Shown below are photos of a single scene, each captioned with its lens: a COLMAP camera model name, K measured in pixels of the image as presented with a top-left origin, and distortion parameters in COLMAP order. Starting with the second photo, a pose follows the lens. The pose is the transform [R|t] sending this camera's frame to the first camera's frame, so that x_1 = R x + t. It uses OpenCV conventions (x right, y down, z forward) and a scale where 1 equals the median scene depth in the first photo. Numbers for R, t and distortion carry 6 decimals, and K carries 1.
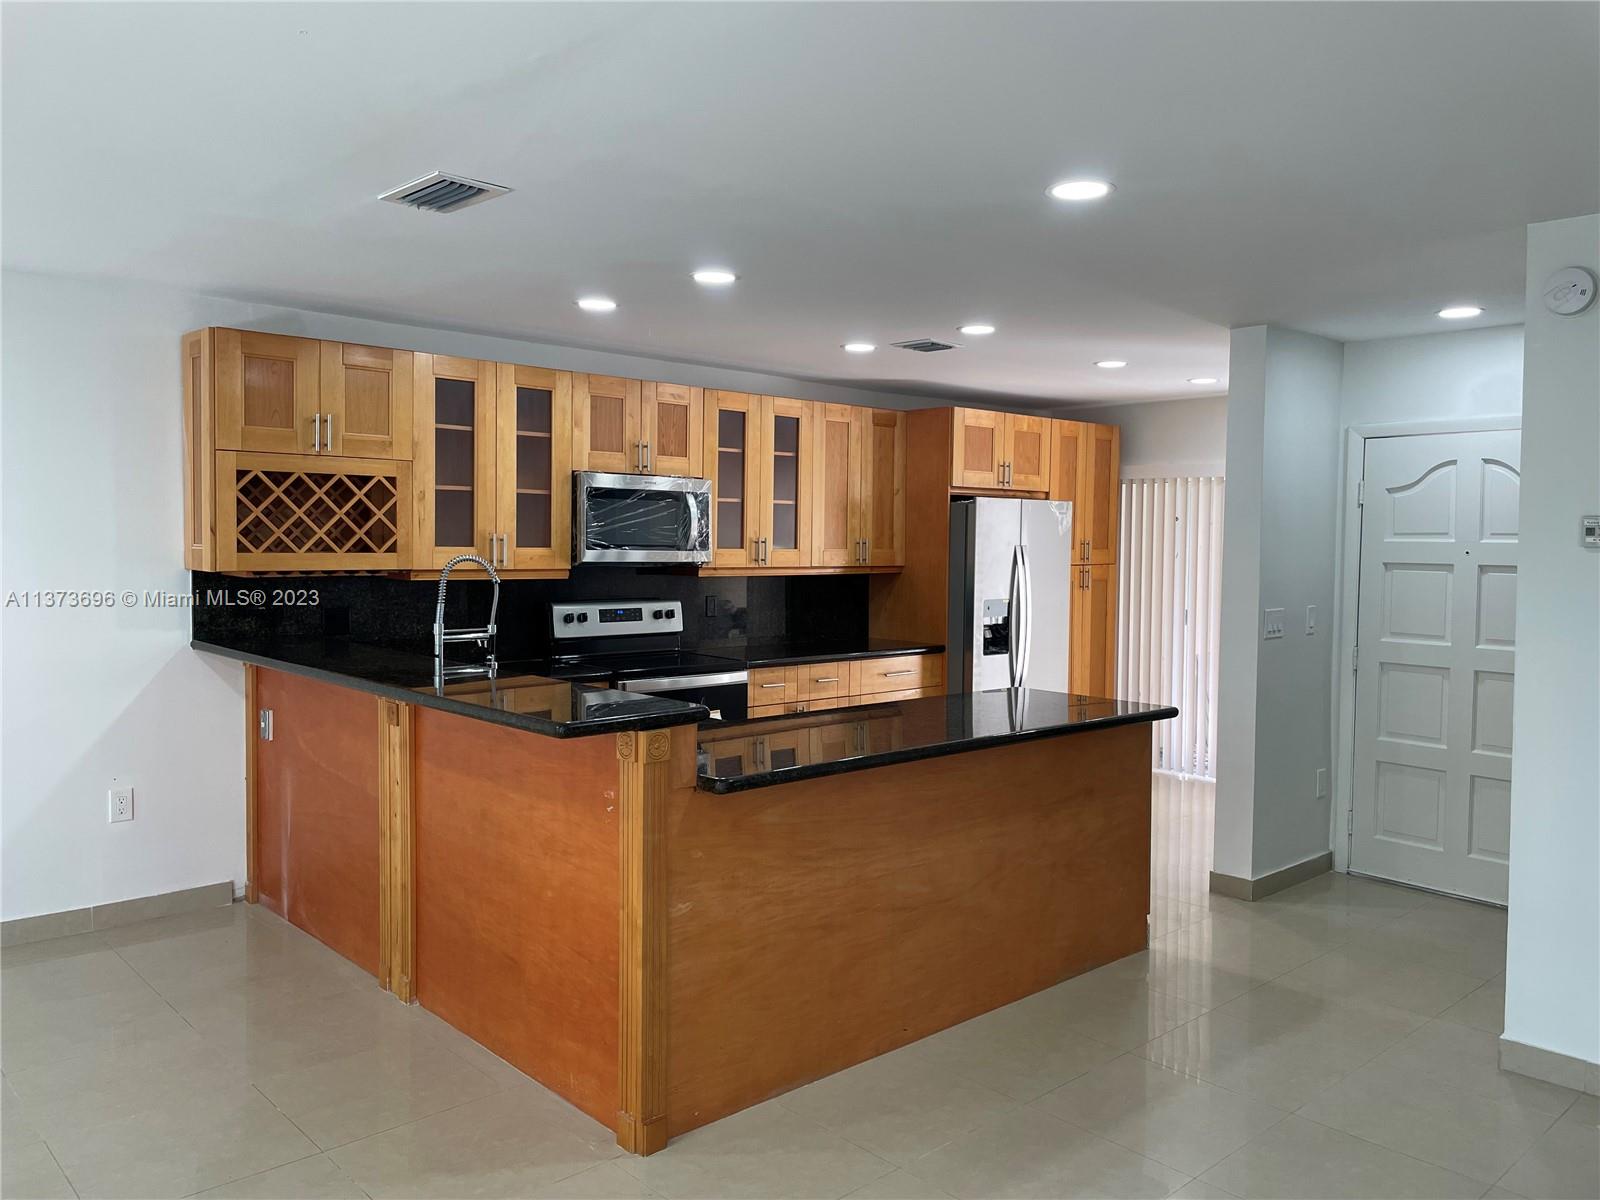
lens RADIAL K [[1208.6, 0, 804.2], [0, 1208.6, 589.2], [0, 0, 1]] dist [0.023695, -0.035591]
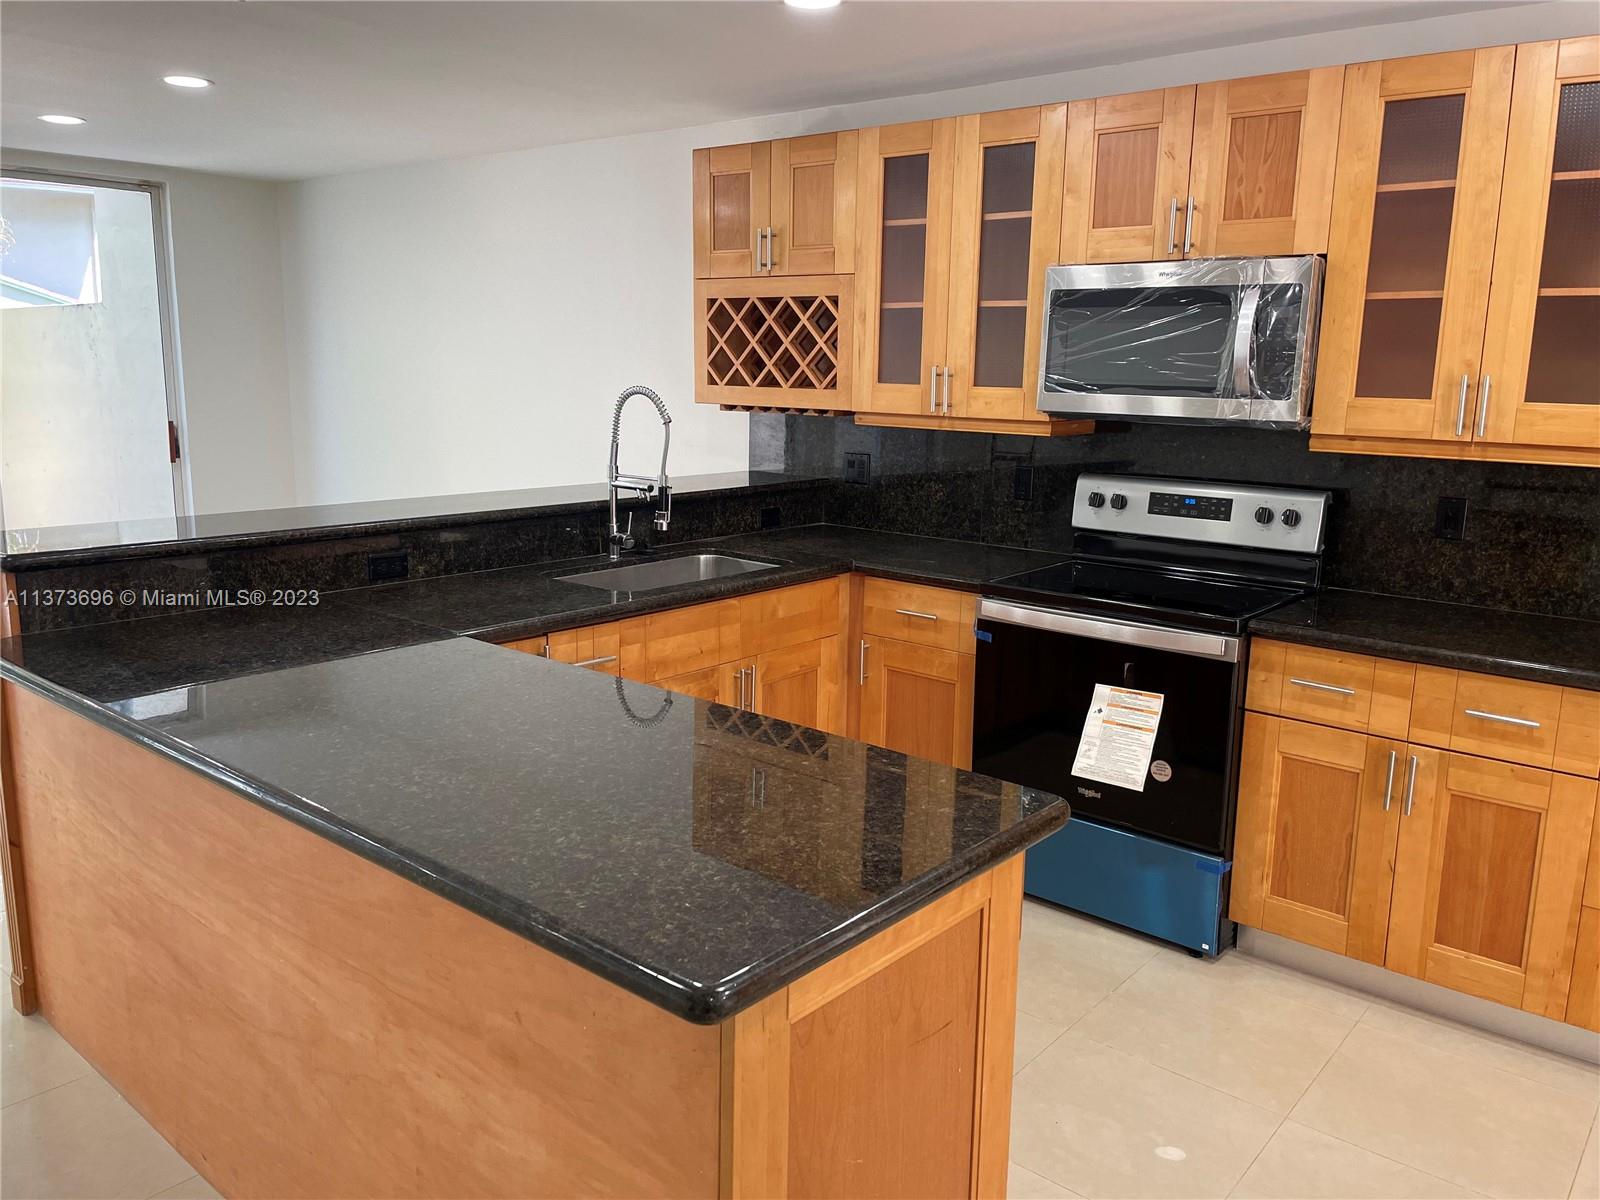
lens RADIAL K [[1208.6, 0, 801.3], [0, 1208.6, 601.6], [0, 0, 1]] dist [0.023695, -0.035591]
pose [[0.127349, 0.180256, -0.975341, 0.456610], [-0.060058, 0.982944, 0.173820, -0.027422], [0.990038, 0.036441, 0.136003, 0.802589]]
